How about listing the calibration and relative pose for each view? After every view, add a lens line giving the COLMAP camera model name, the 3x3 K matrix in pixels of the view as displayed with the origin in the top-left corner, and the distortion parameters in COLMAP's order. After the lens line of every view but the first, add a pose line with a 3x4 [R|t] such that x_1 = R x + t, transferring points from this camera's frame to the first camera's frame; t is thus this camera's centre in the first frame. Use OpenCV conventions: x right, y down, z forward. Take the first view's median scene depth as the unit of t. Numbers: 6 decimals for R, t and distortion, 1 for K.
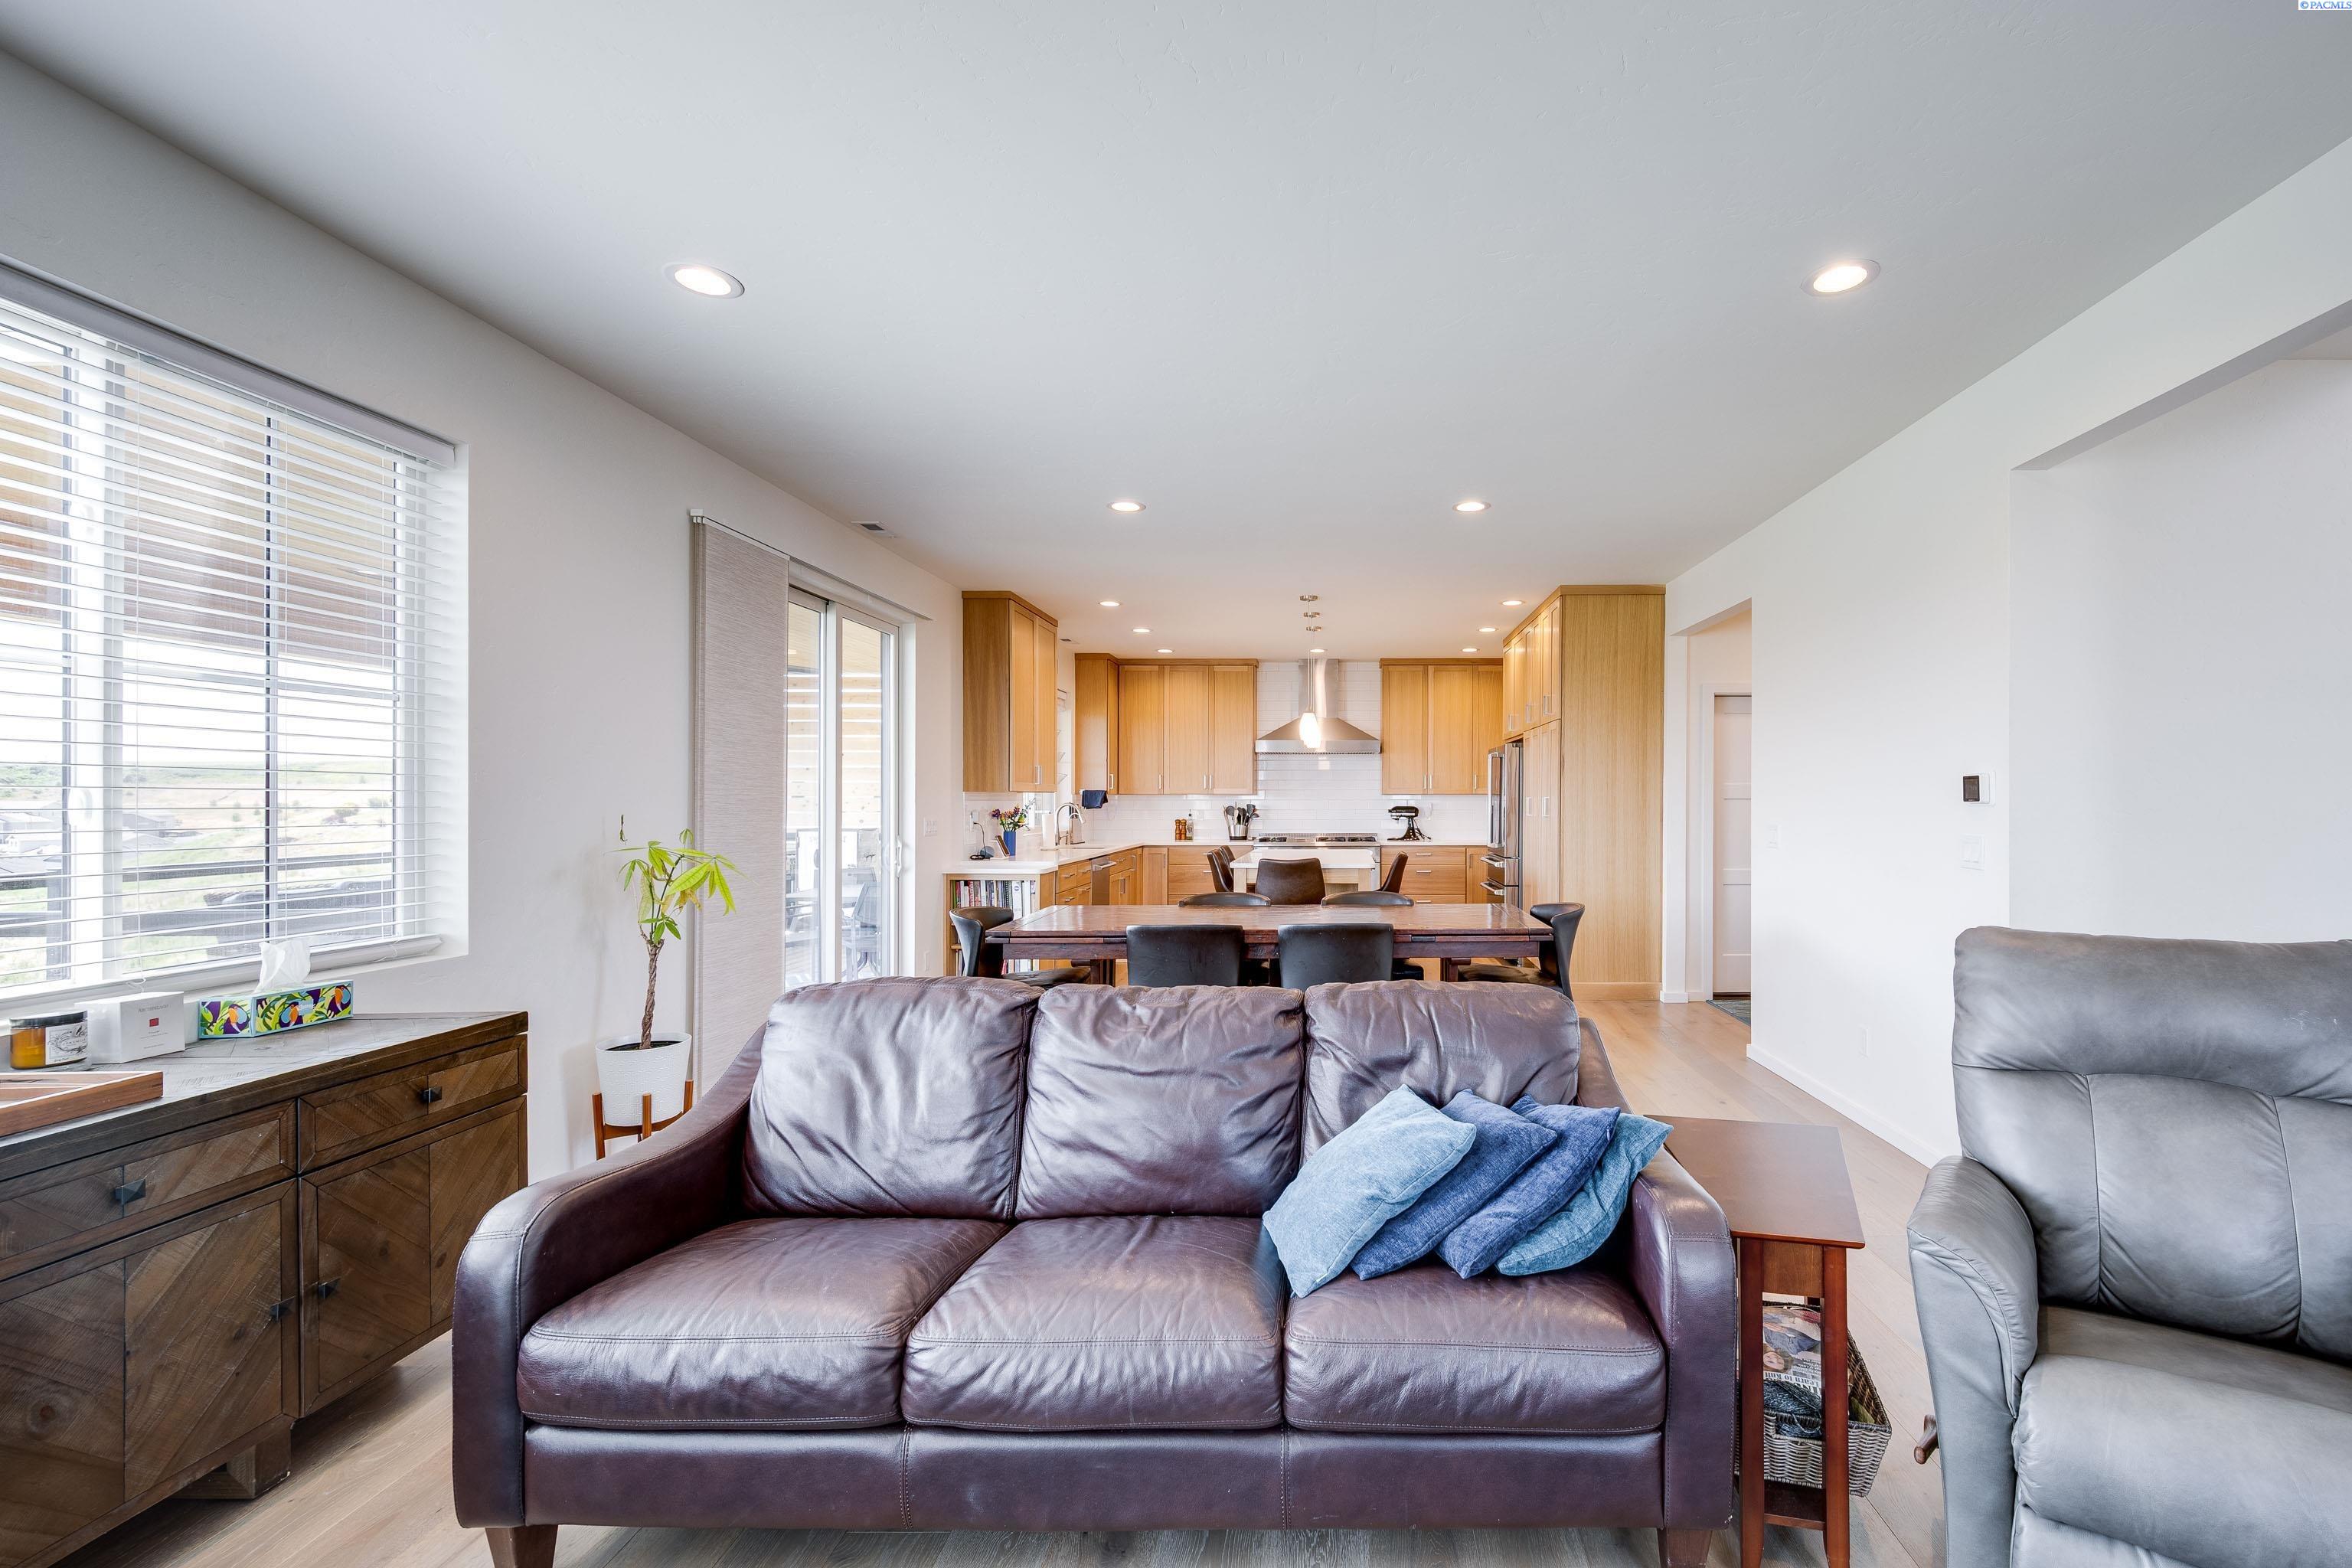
lens RADIAL K [[1005.7, 0, 1345.4], [0, 1005.7, 780.2], [0, 0, 1]] dist [-0.002541, -0.000130]
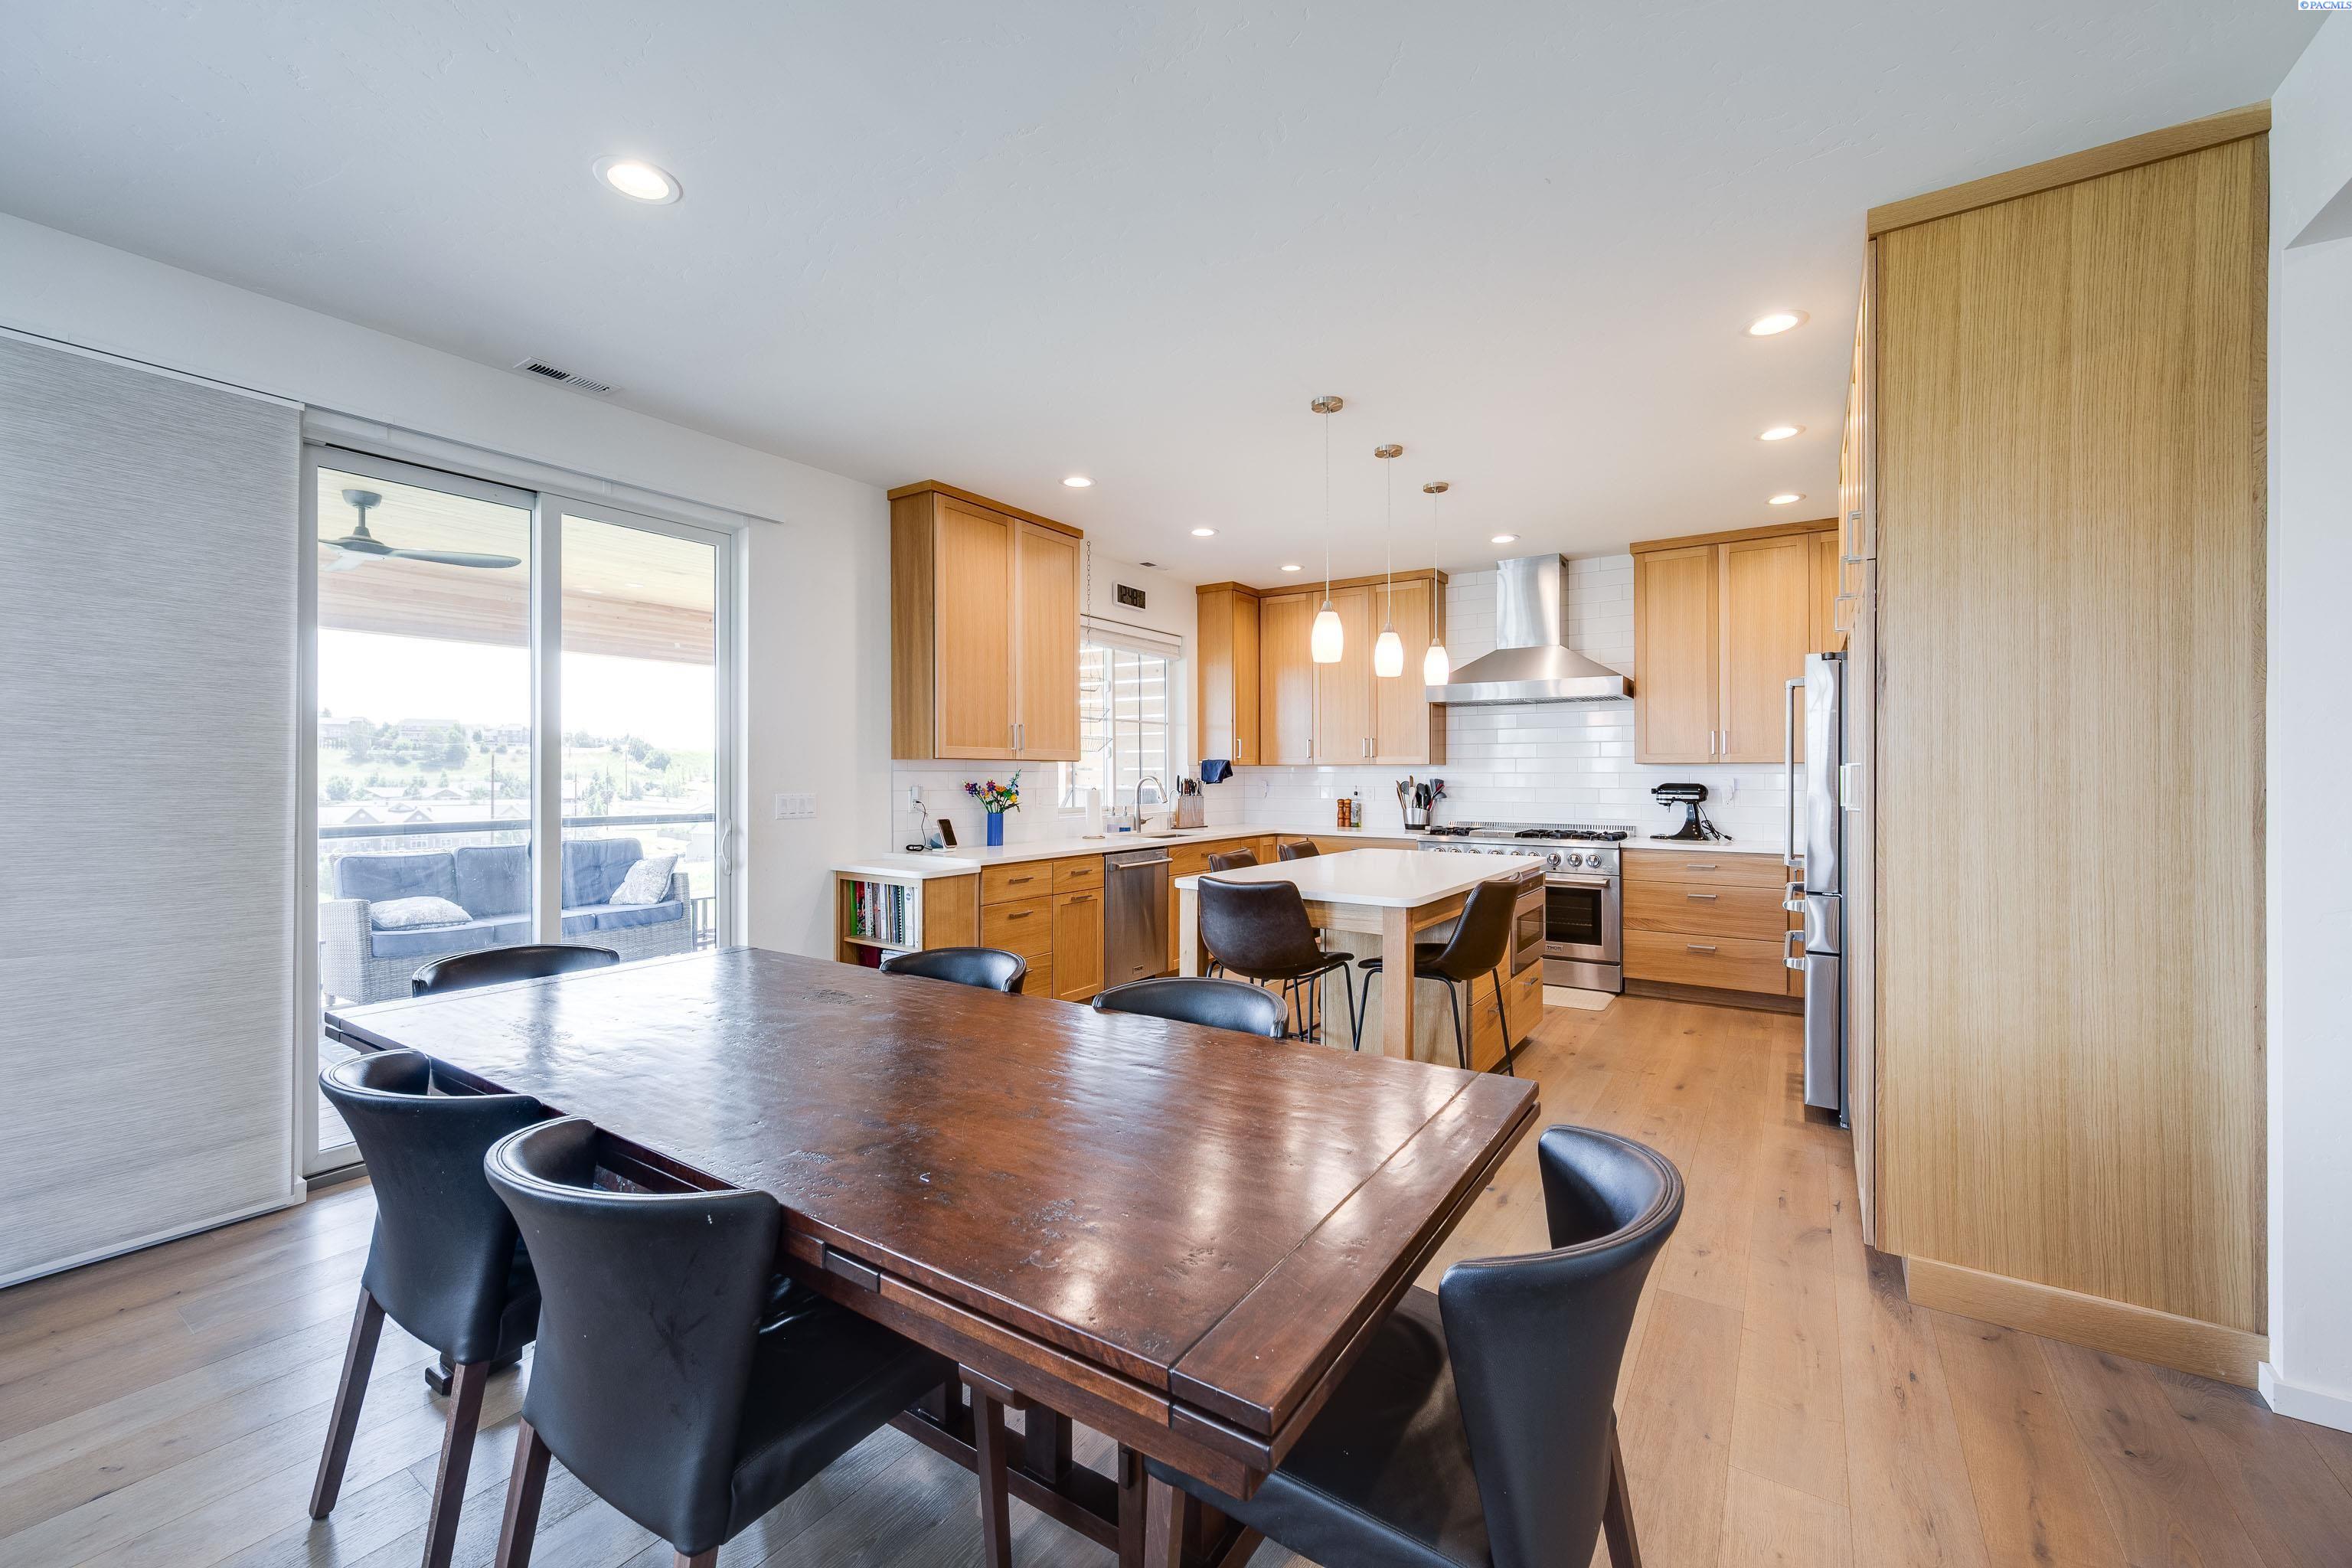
lens RADIAL K [[946.1, 0, 1176.2], [0, 946.1, 774.0], [0, 0, 1]] dist [0.000670, -0.001095]
pose [[0.829482, 0.001885, -0.558531, 0.189010], [0.008429, 0.999838, 0.015893, 0.012655], [0.558470, -0.017891, 0.829332, 0.533098]]
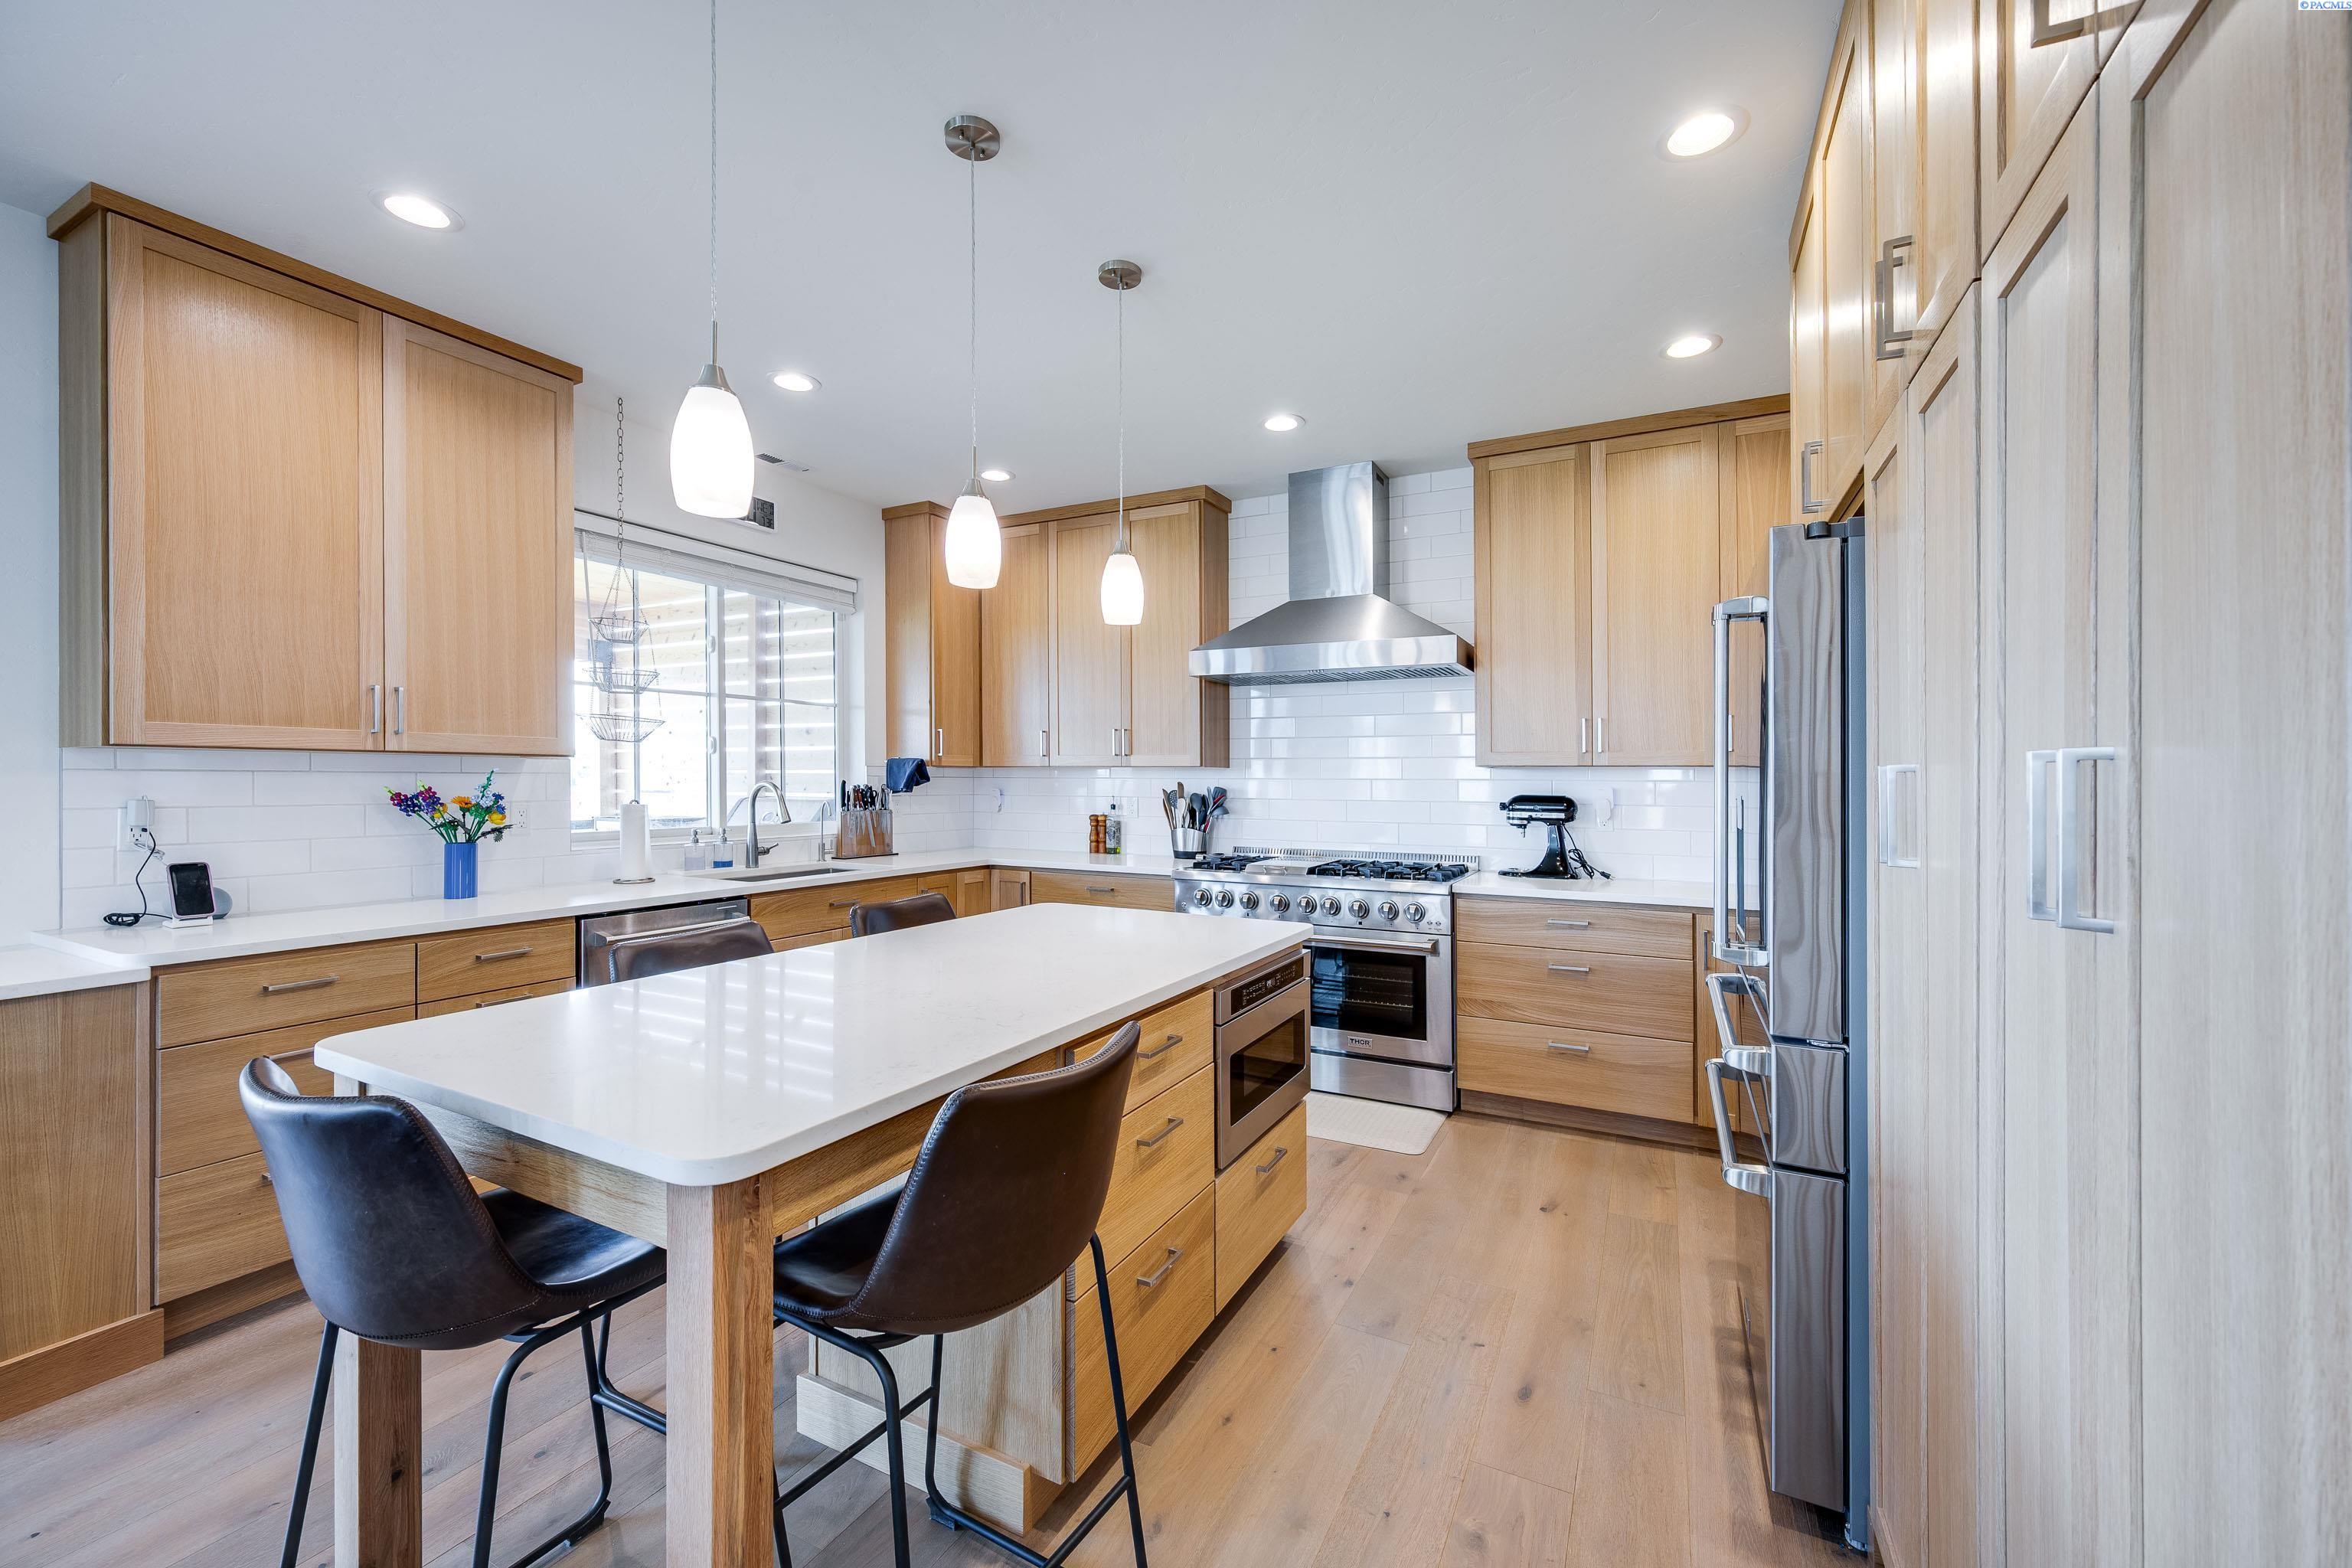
lens RADIAL K [[946.1, 0, 1183.9], [0, 946.1, 762.2], [0, 0, 1]] dist [0.000670, -0.001095]
pose [[0.888512, -0.002863, -0.458844, 0.162818], [0.002382, 0.999996, -0.001628, 0.018433], [0.458847, 0.000354, 0.888515, 0.875314]]
